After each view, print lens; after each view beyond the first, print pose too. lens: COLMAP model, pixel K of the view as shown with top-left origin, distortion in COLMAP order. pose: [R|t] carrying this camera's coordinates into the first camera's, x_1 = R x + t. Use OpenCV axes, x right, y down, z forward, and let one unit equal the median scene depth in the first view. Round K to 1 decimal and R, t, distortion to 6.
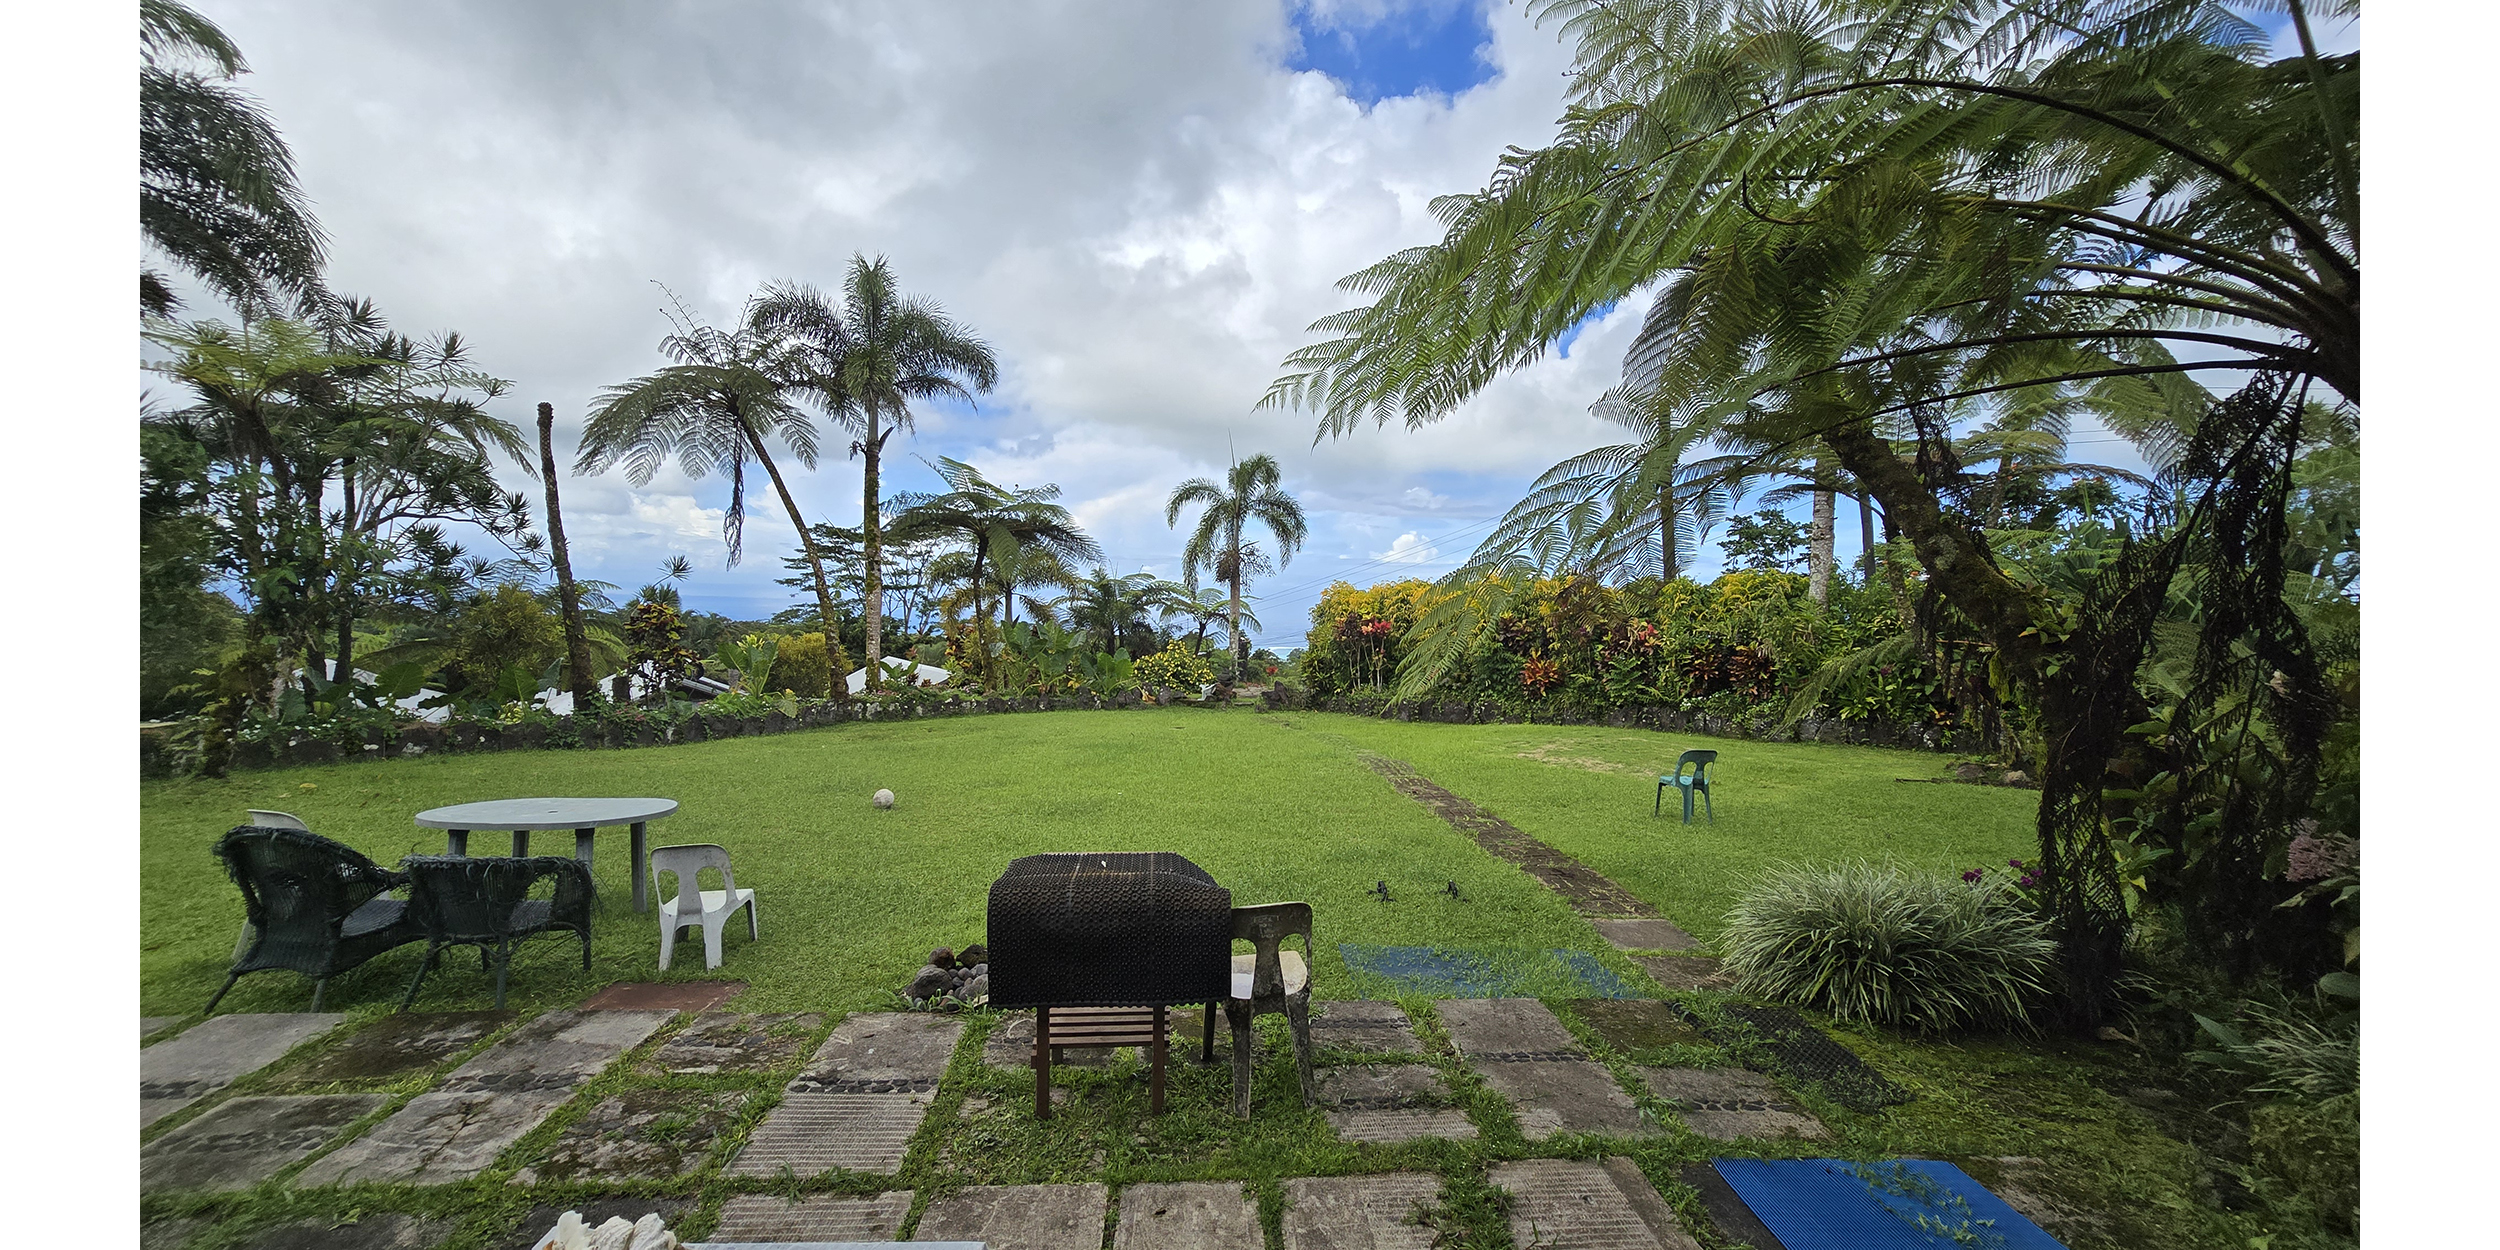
lens RADIAL K [[902.9, 0, 1249.9], [0, 902.9, 617.8], [0, 0, 1]] dist [-0.006169, -0.000019]
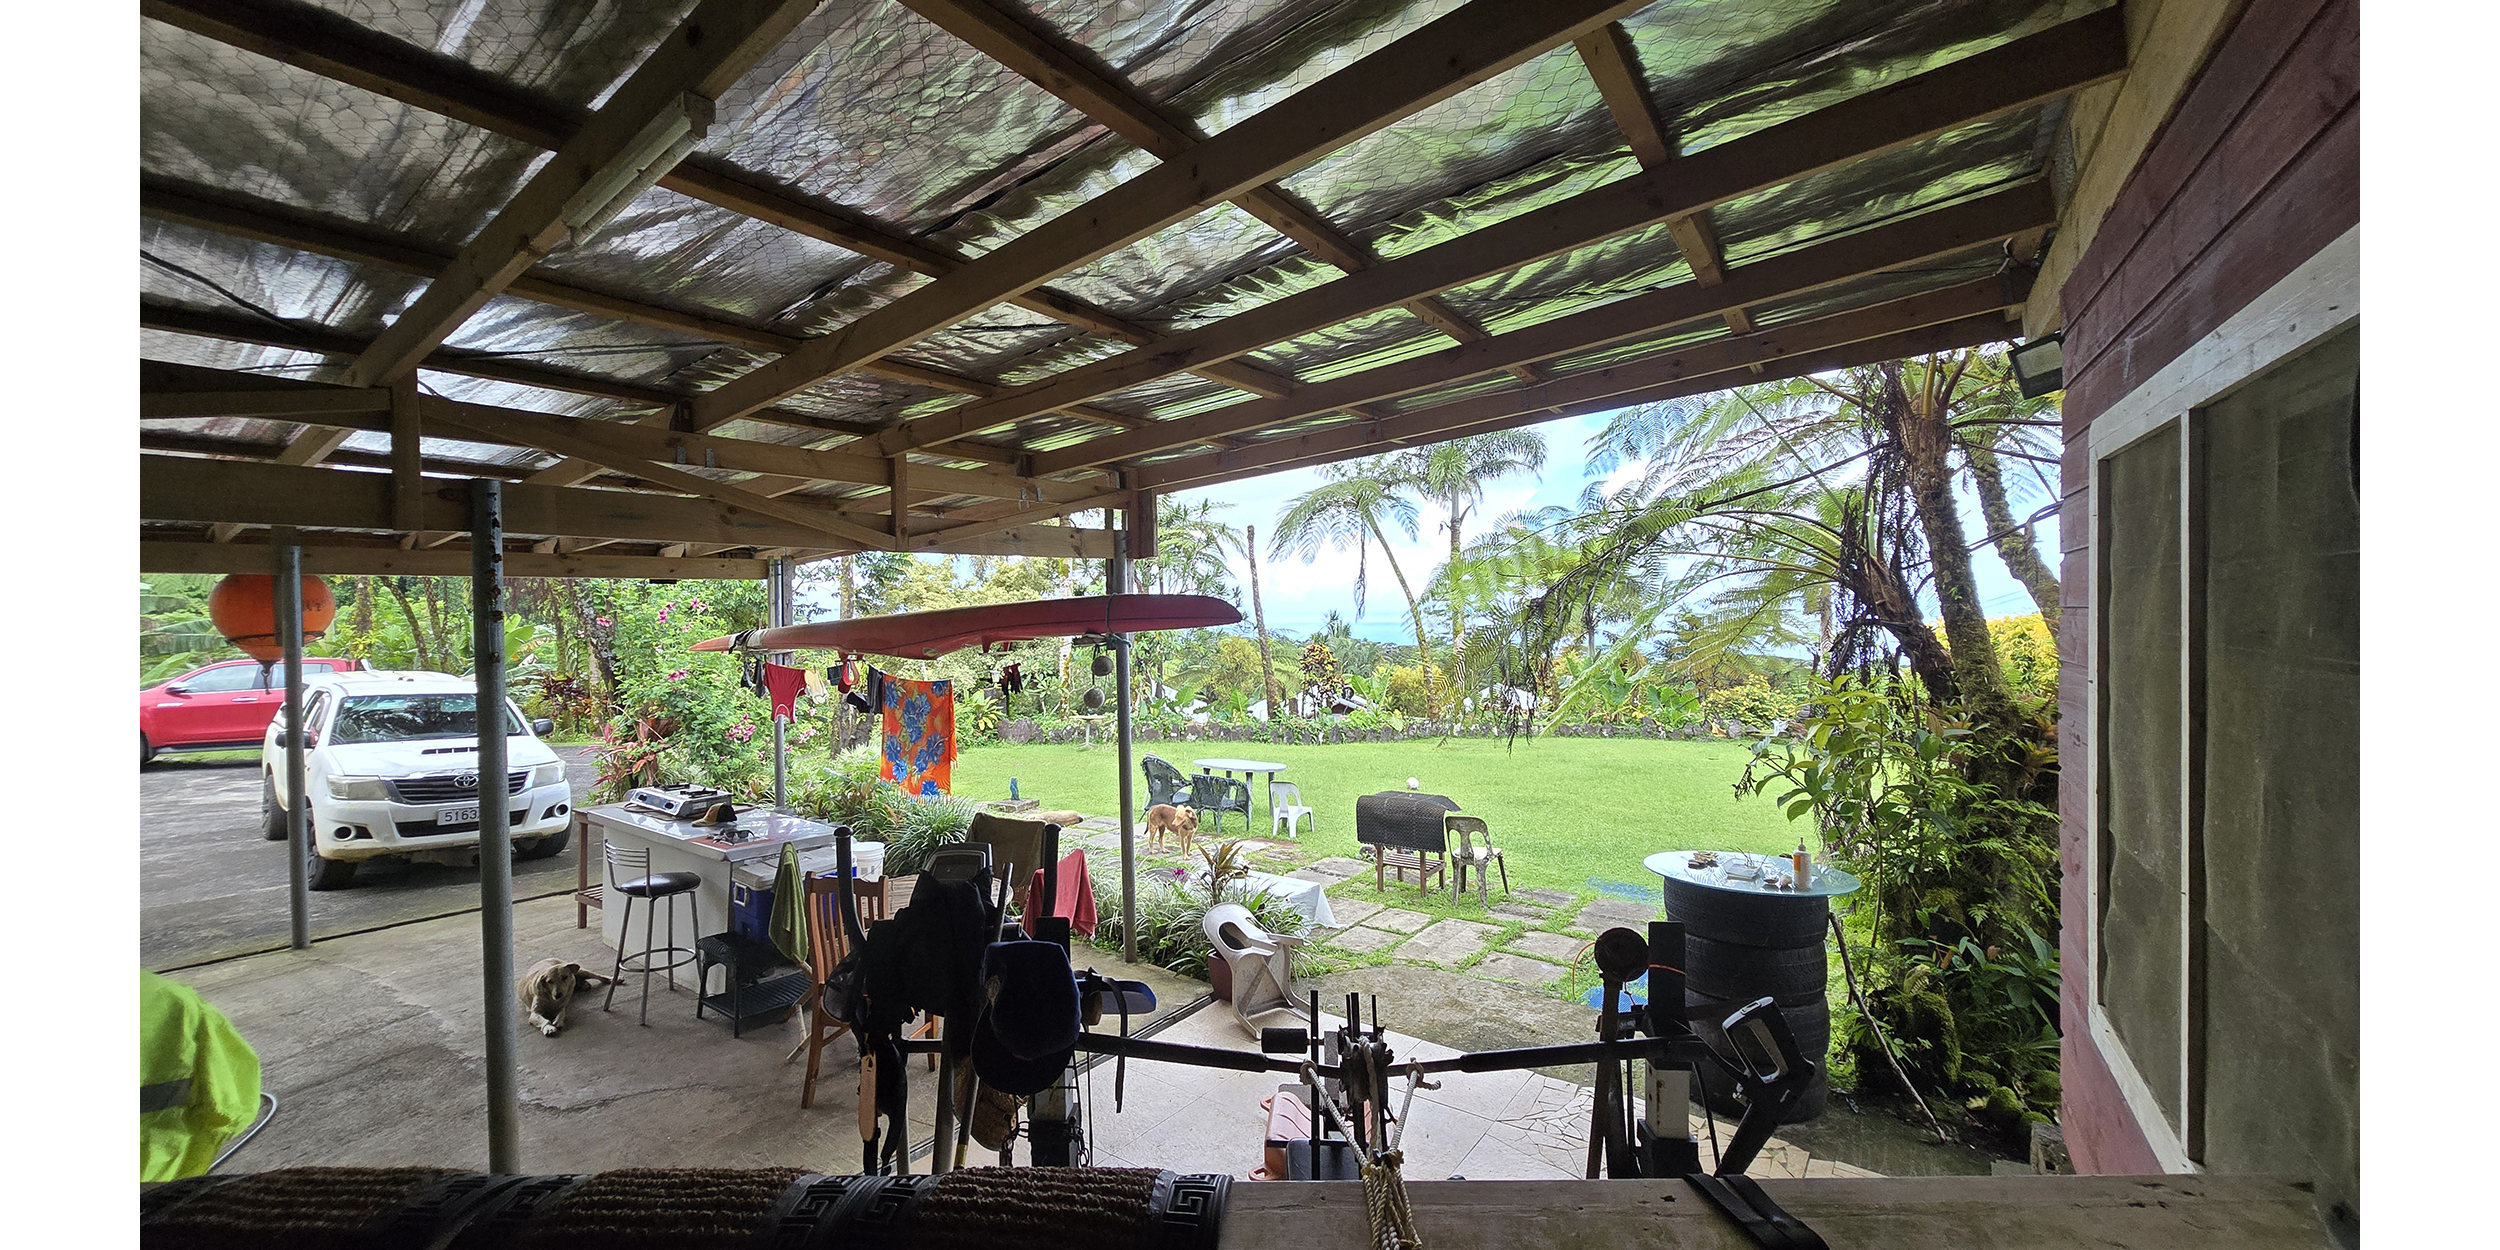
lens RADIAL K [[902.9, 0, 1249.9], [0, 902.9, 617.8], [0, 0, 1]] dist [-0.006169, -0.000019]
pose [[0.775441, -0.025420, -0.630908, 0.204057], [0.009239, 0.999539, -0.028917, -0.025096], [0.631352, 0.016594, 0.775319, -0.221672]]
